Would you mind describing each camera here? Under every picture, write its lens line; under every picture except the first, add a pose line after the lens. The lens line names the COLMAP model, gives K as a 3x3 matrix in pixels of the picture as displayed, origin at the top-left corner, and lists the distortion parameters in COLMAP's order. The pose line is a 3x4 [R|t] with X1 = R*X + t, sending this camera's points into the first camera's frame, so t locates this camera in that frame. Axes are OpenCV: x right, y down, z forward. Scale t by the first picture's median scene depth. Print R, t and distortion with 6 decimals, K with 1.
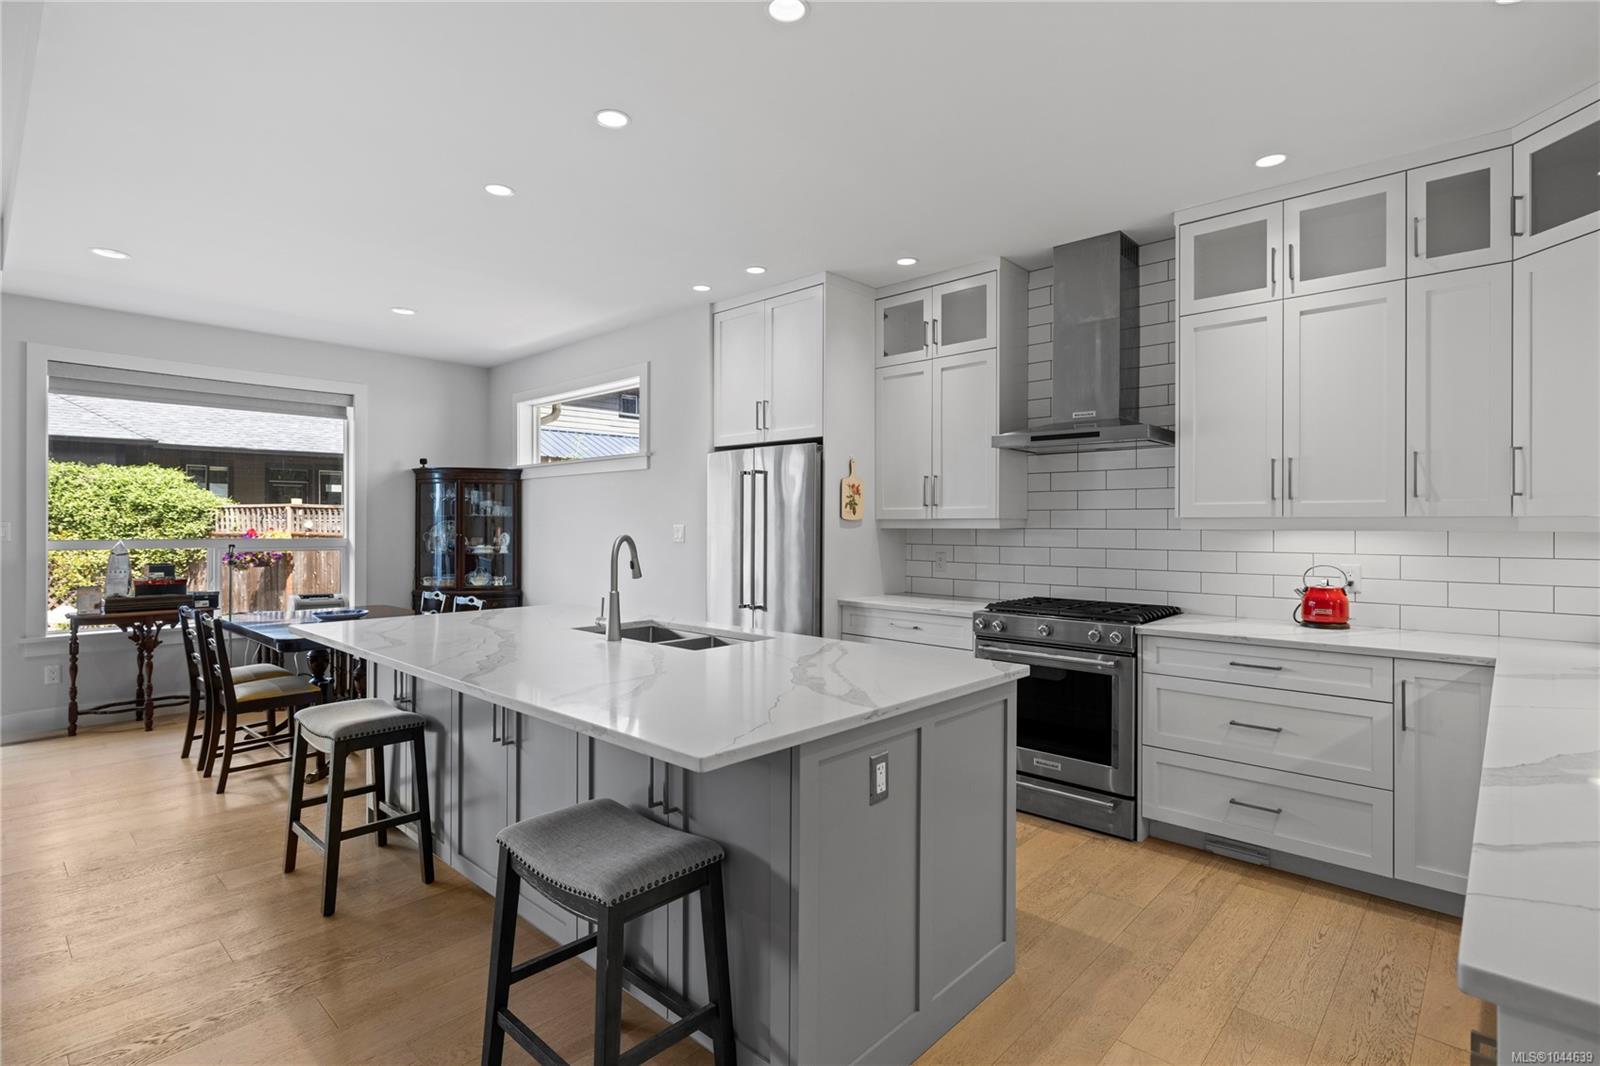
lens RADIAL K [[761.4, 0, 809.1], [0, 761.4, 529.2], [0, 0, 1]] dist [-0.004723, 0.000651]
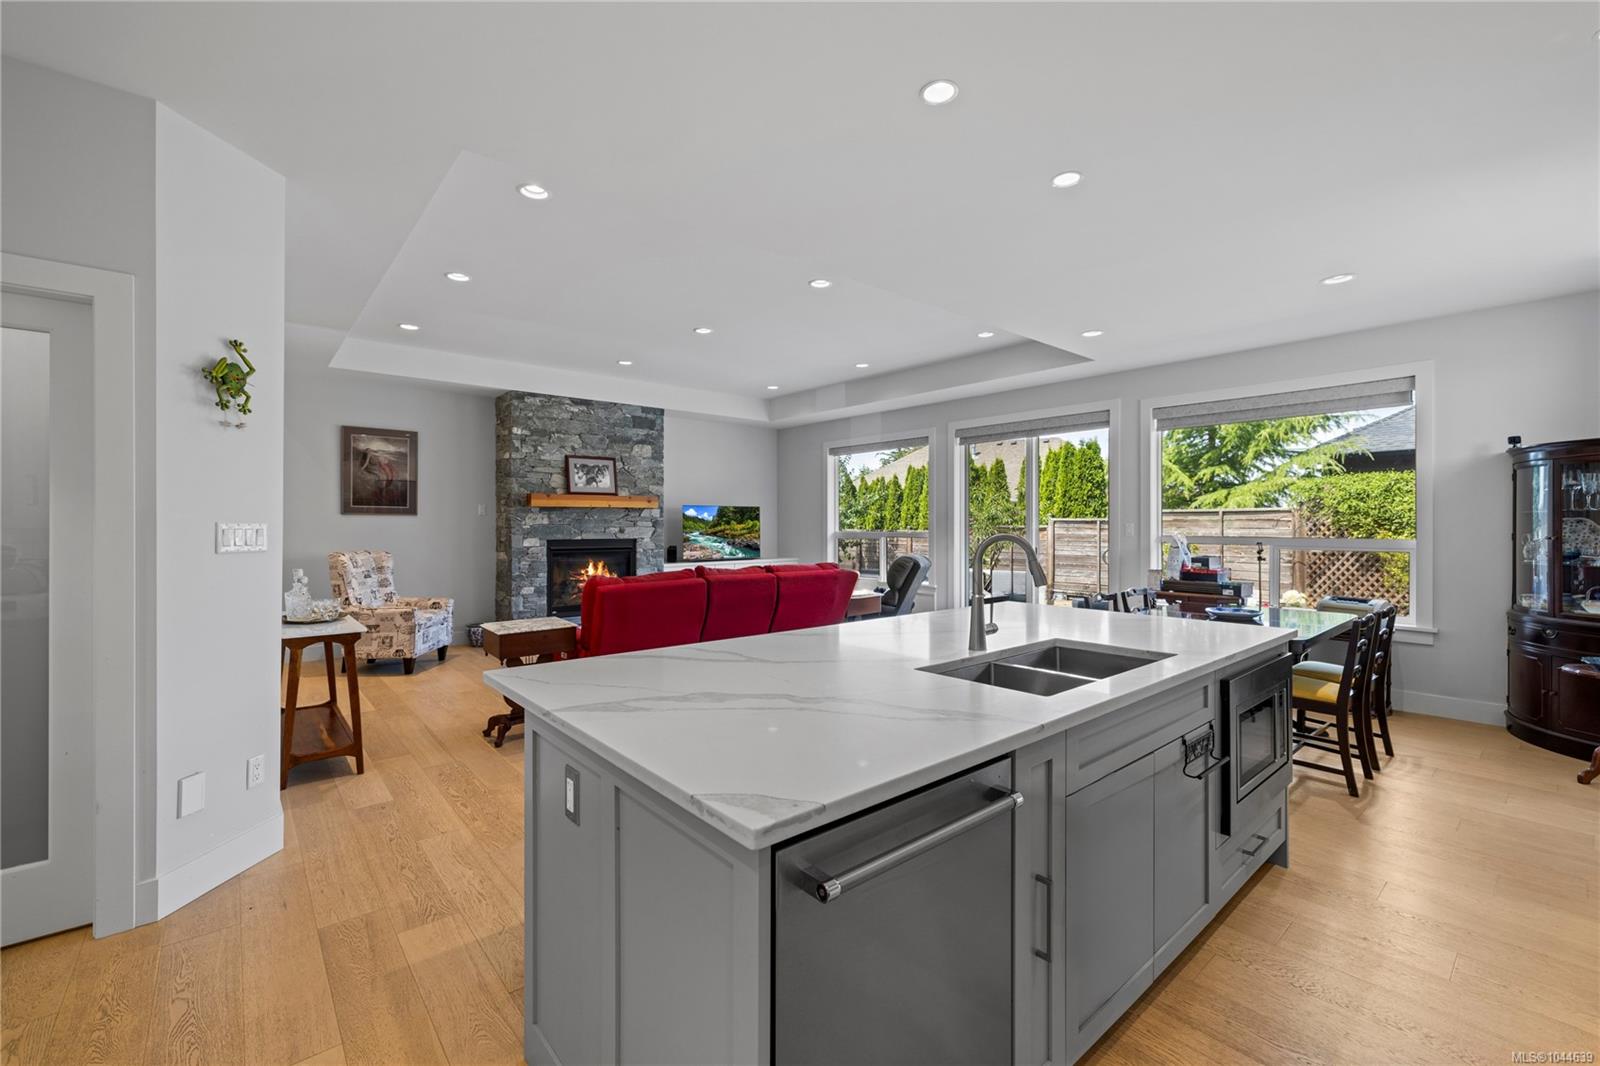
lens RADIAL K [[679.8, 0, 798.8], [0, 679.8, 519.5], [0, 0, 1]] dist [0.002699, -0.000805]
pose [[-0.129990, -0.012436, -0.991437, 0.393672], [-0.004435, 0.999919, -0.011961, 0.002045], [0.991505, 0.002842, -0.130035, 0.603705]]
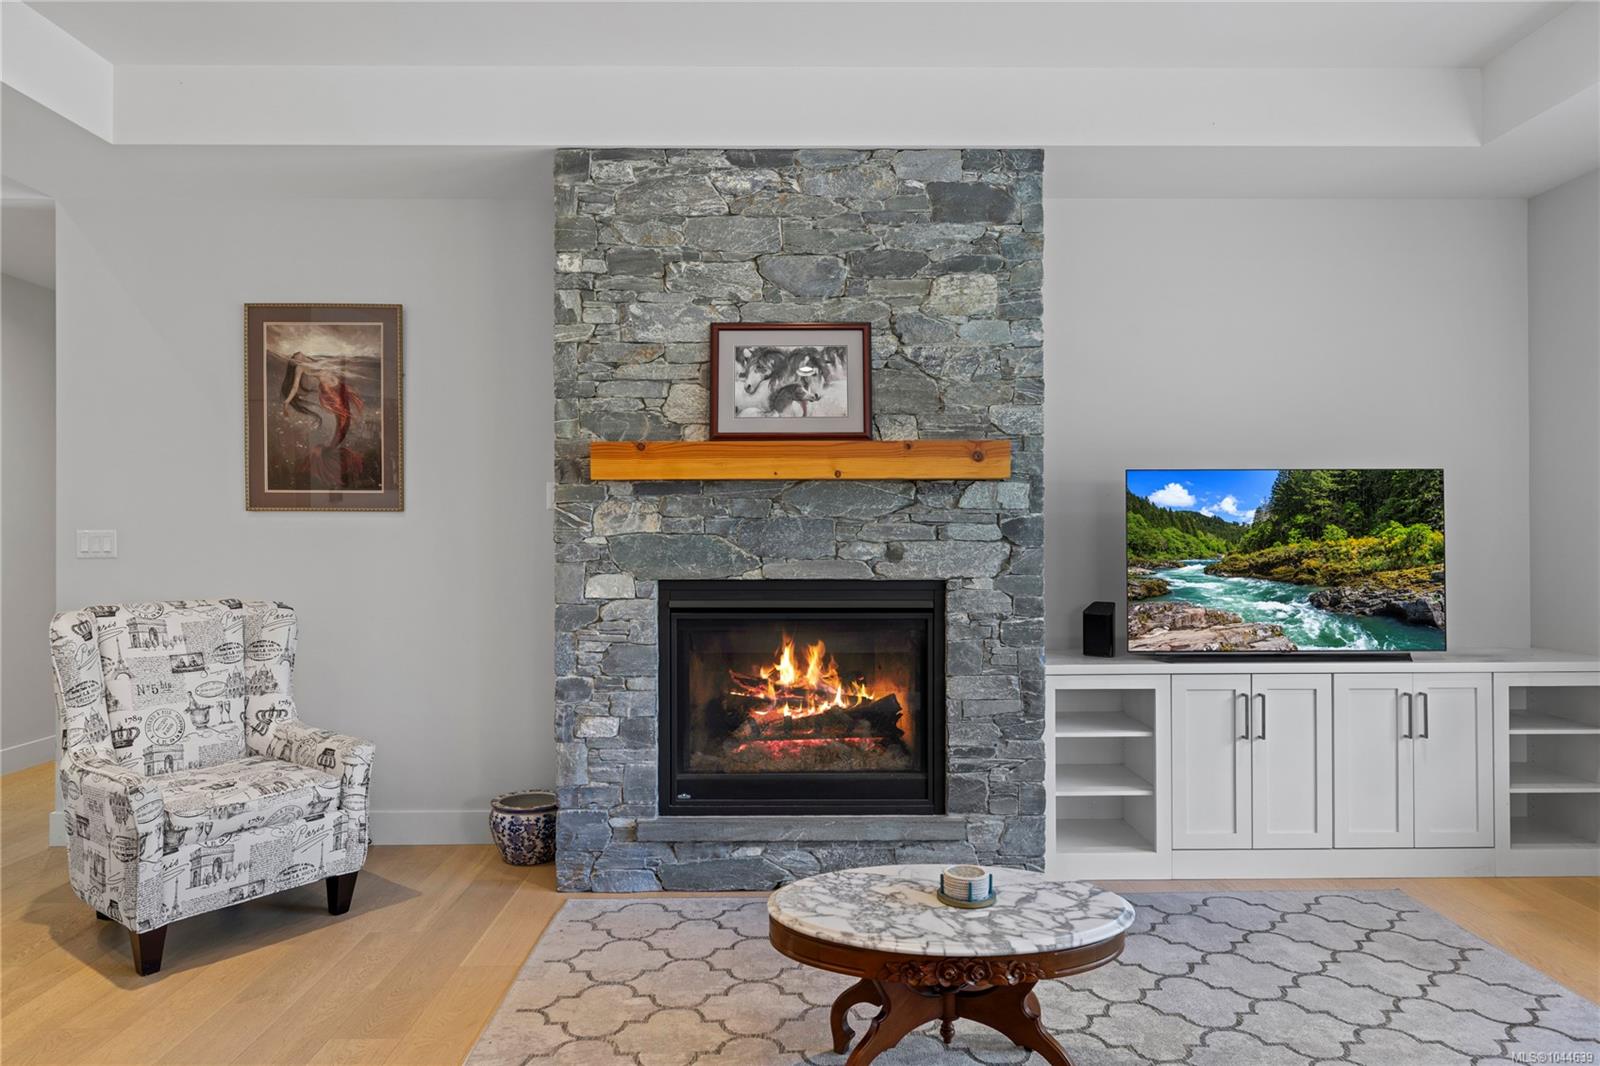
lens RADIAL K [[1006.6, 0, 800.2], [0, 1006.6, 524.5], [0, 0, 1]] dist [-0.001566, -0.000351]
pose [[-0.730831, -0.009207, -0.682496, -0.802599], [-0.005348, 0.999956, -0.007763, -0.005412], [0.682537, -0.002024, -0.730848, 0.448905]]
